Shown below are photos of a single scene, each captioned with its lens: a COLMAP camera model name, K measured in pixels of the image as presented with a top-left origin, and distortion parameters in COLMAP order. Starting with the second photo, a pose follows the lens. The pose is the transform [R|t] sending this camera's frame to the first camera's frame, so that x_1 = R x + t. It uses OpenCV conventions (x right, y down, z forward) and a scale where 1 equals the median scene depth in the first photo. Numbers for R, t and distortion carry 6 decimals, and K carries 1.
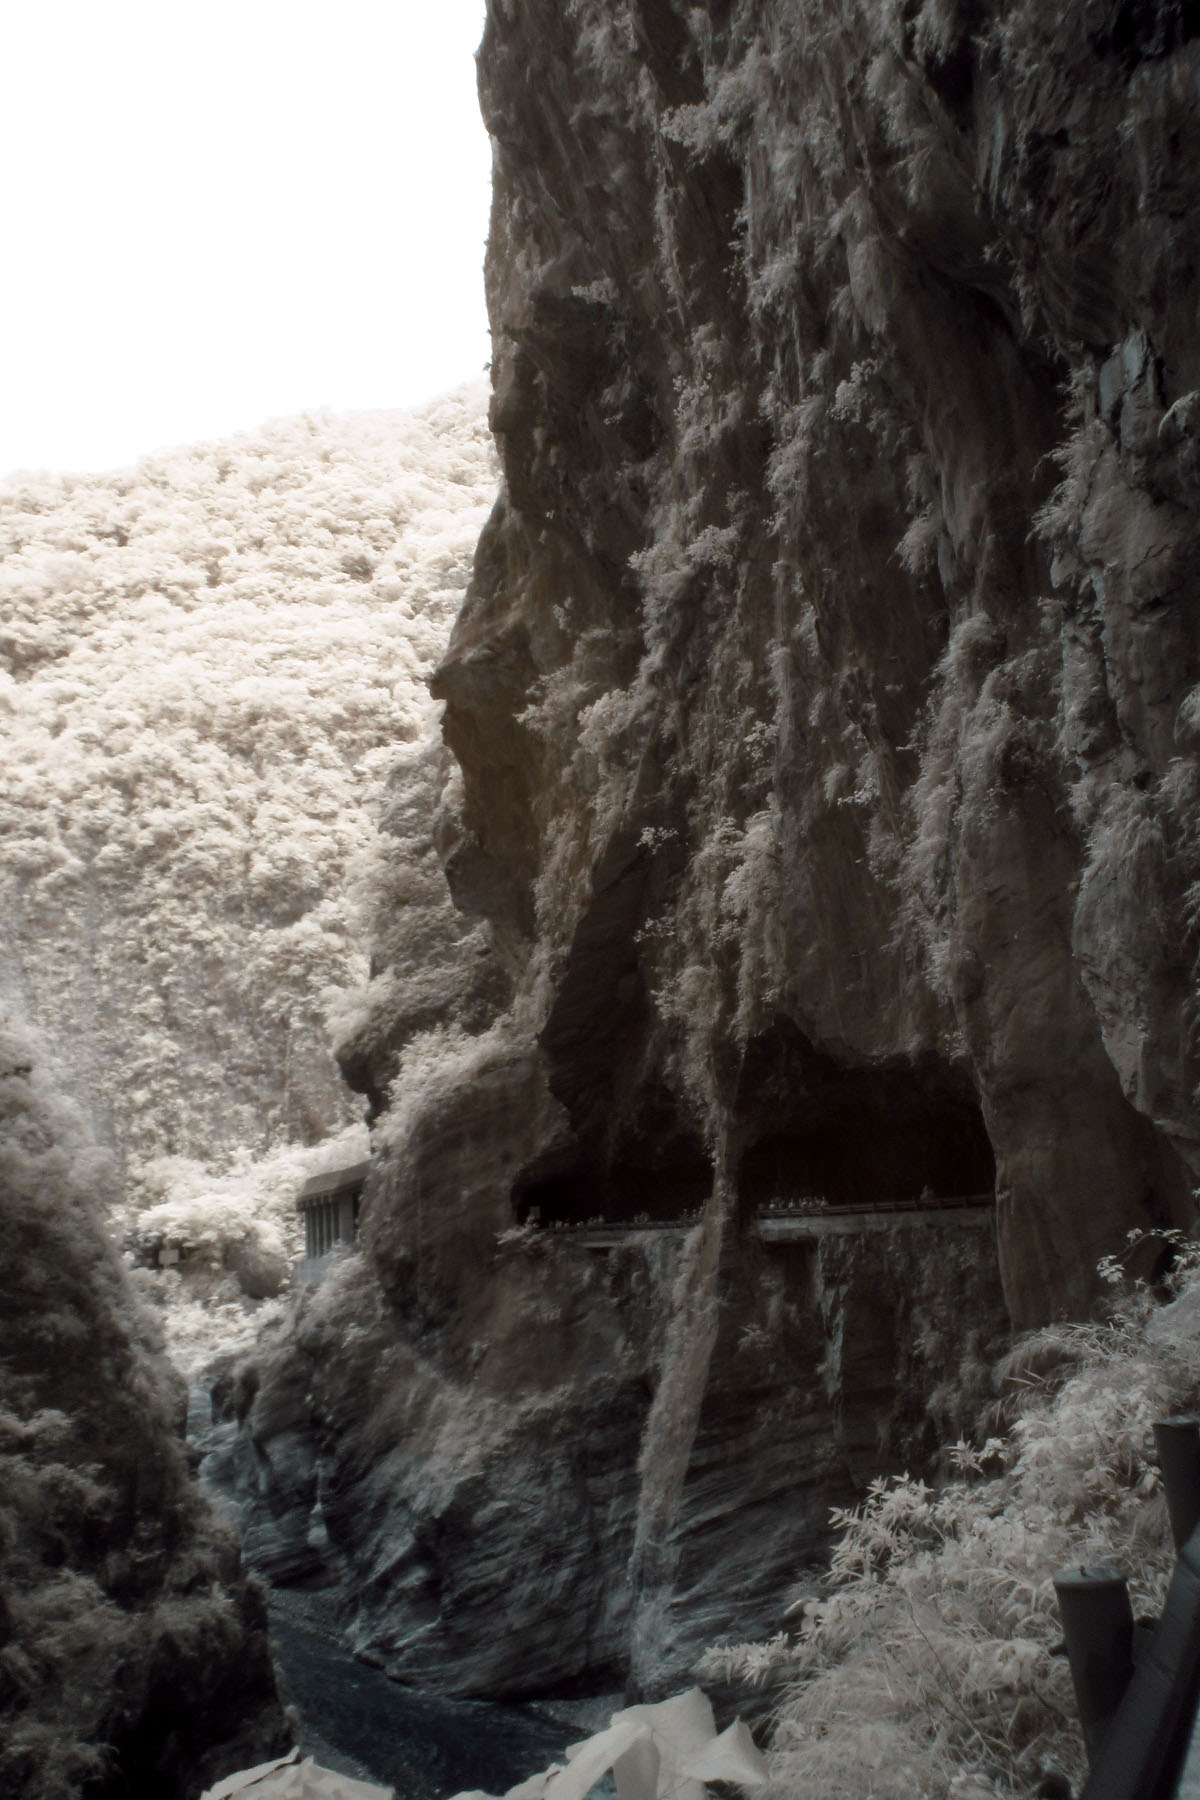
lens RADIAL K [[1497.1, 0, 599.6], [0, 1497.1, 905.0], [0, 0, 1]] dist [-0.033108, 0.011947]
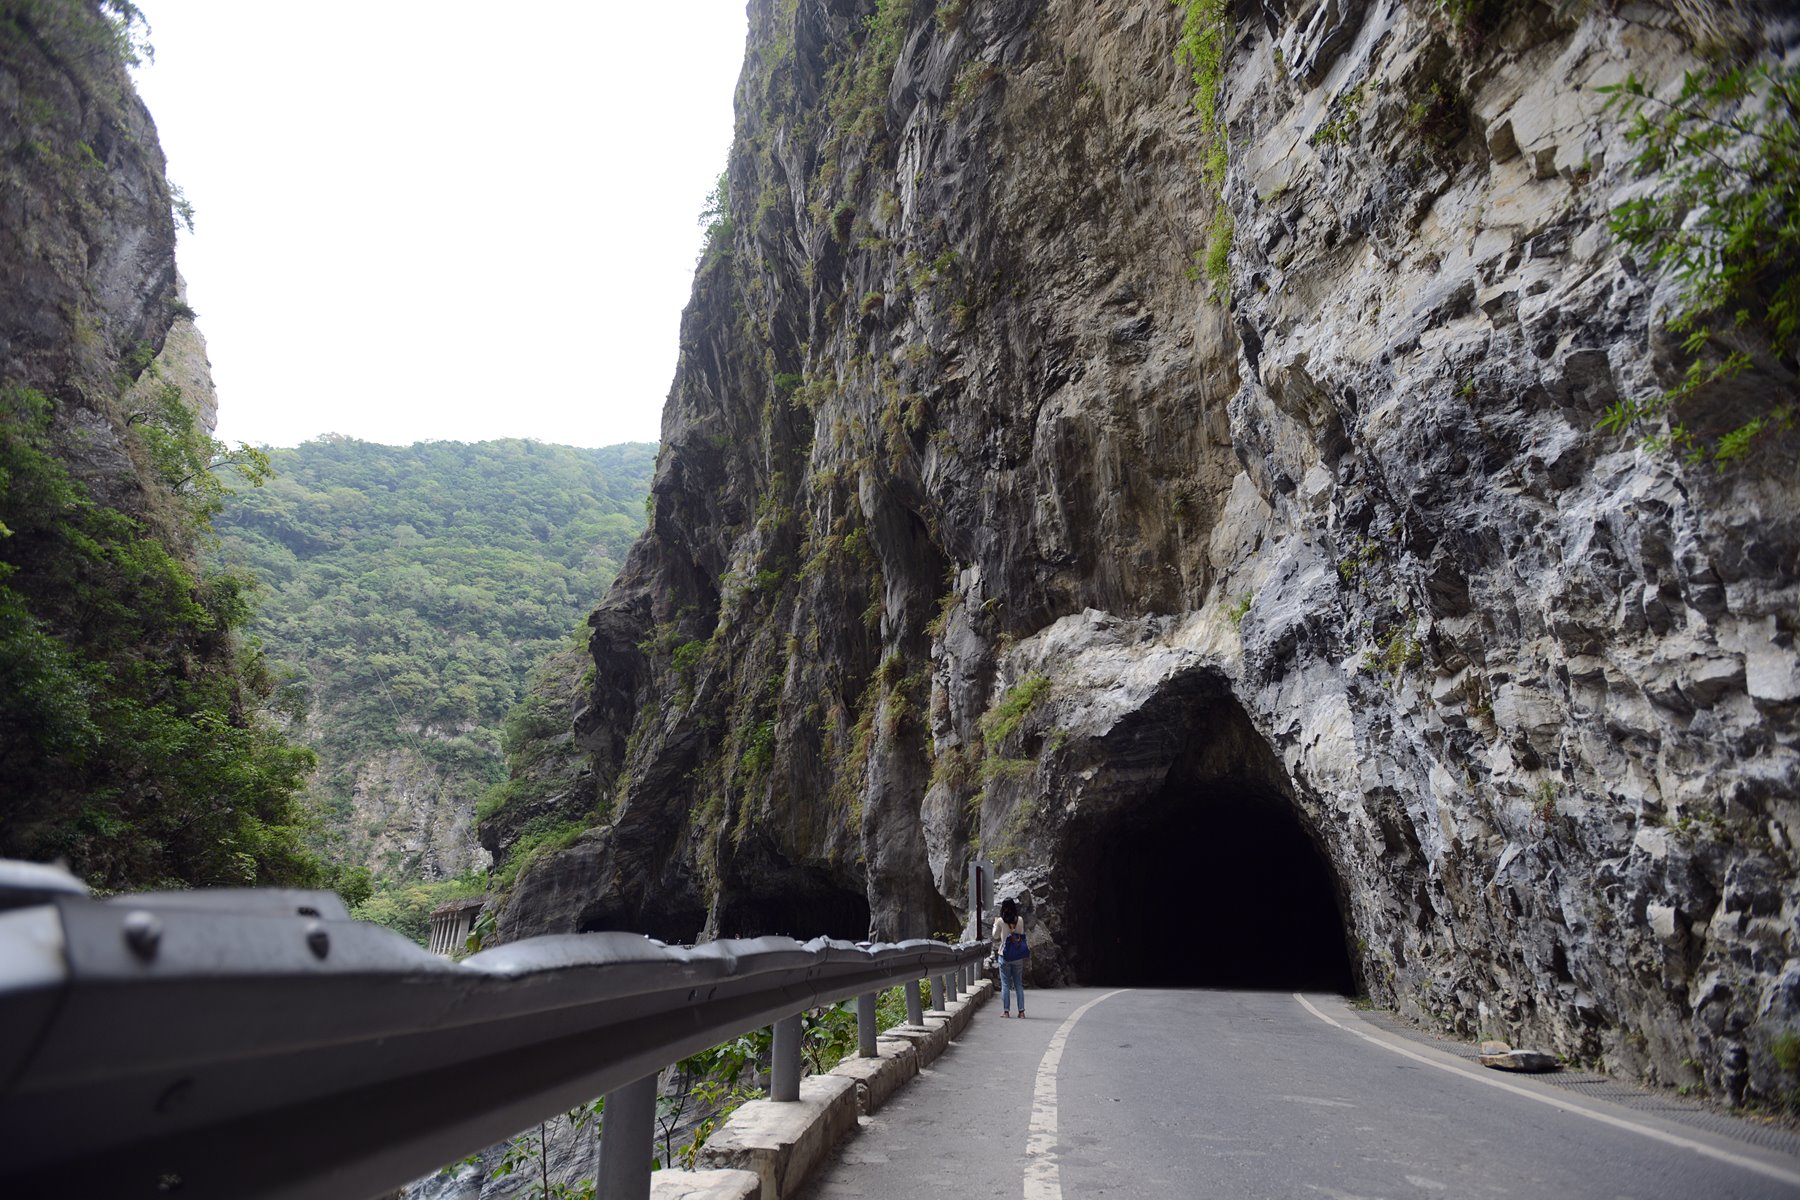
lens RADIAL K [[851.2, 0, 892.7], [0, 851.2, 607.9], [0, 0, 1]] dist [-0.007940, -0.000735]
pose [[0.952891, 0.174756, 0.247910, -0.030885], [-0.126406, 0.971781, -0.199158, -0.005074], [-0.275718, 0.158438, 0.948091, -0.081635]]
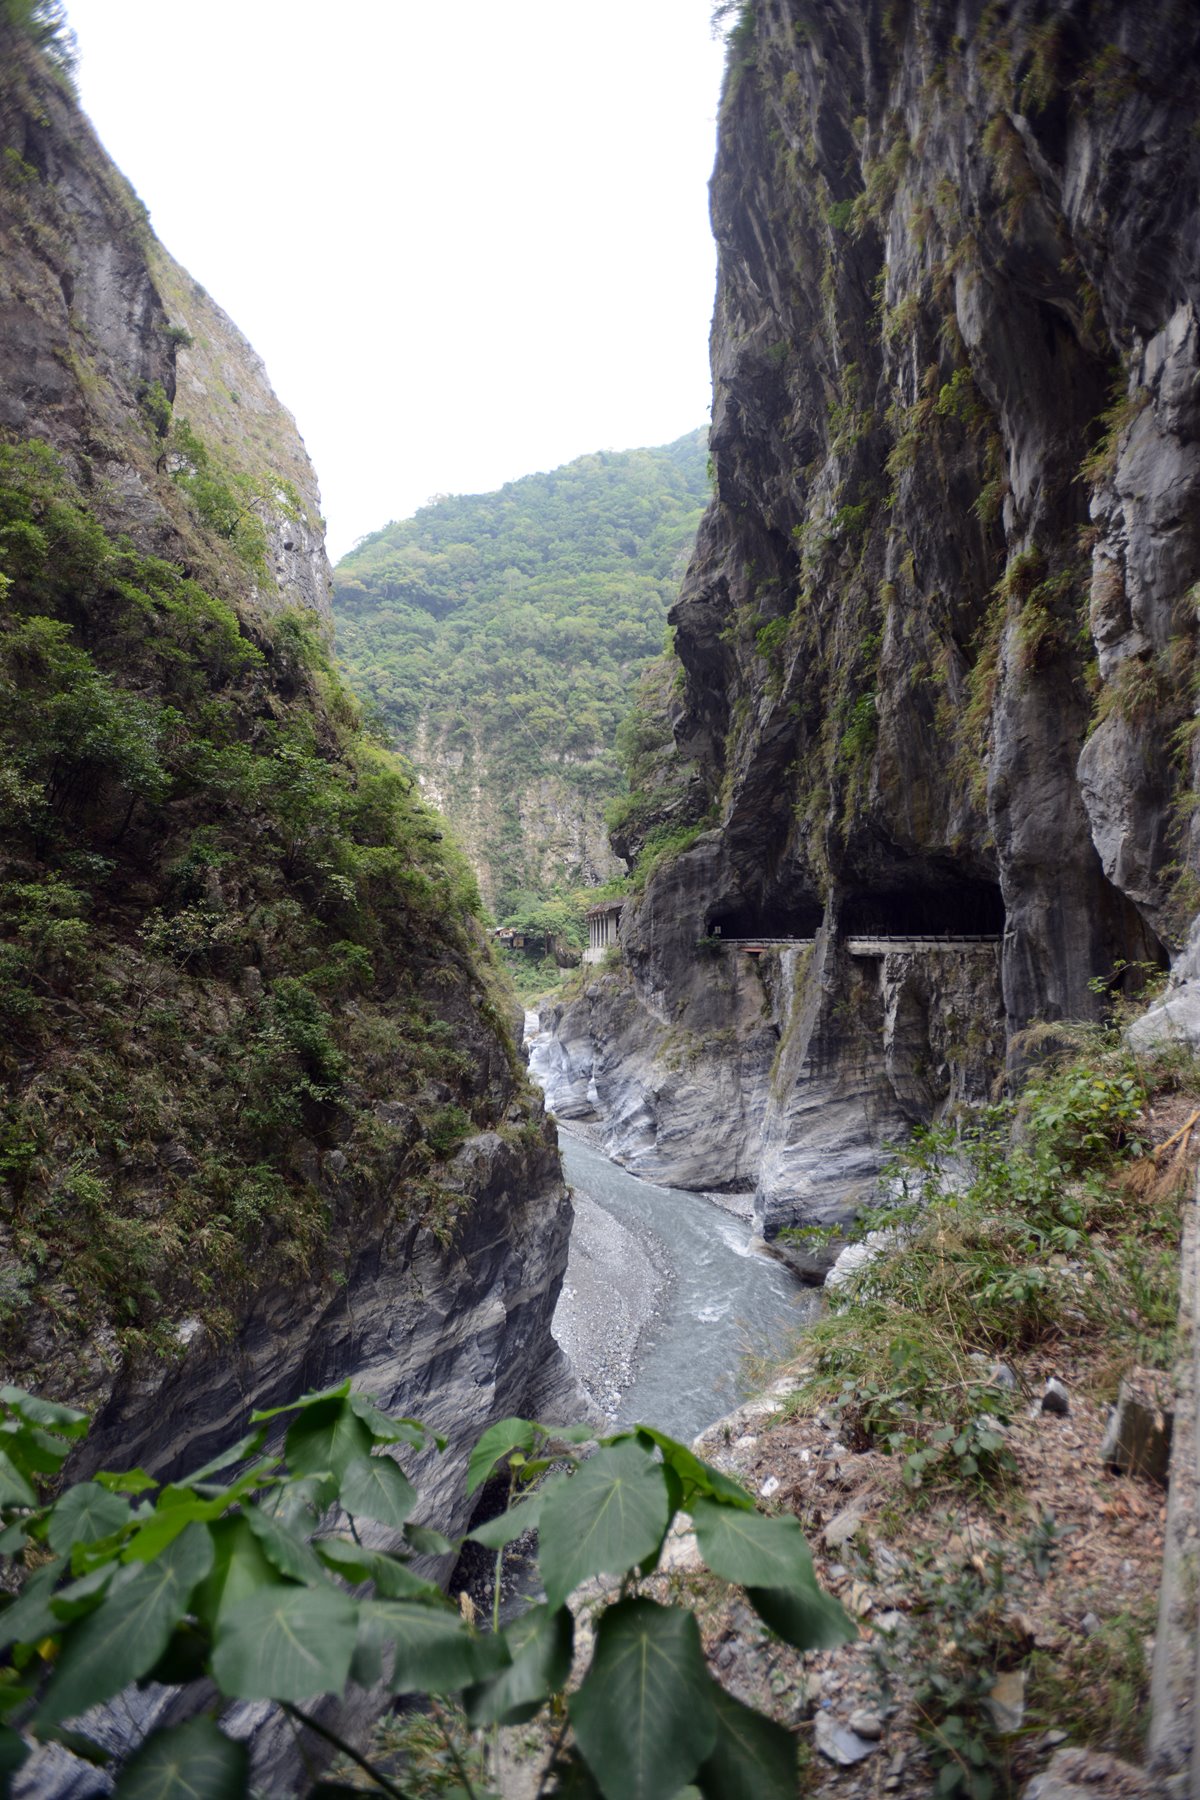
lens RADIAL K [[851.2, 0, 601.3], [0, 851.2, 896.0], [0, 0, 1]] dist [-0.007940, -0.000735]
pose [[0.982053, 0.050029, -0.181851, 0.003456], [-0.019450, 0.985902, 0.166191, 0.005530], [0.187601, -0.159671, 0.969180, 0.023190]]
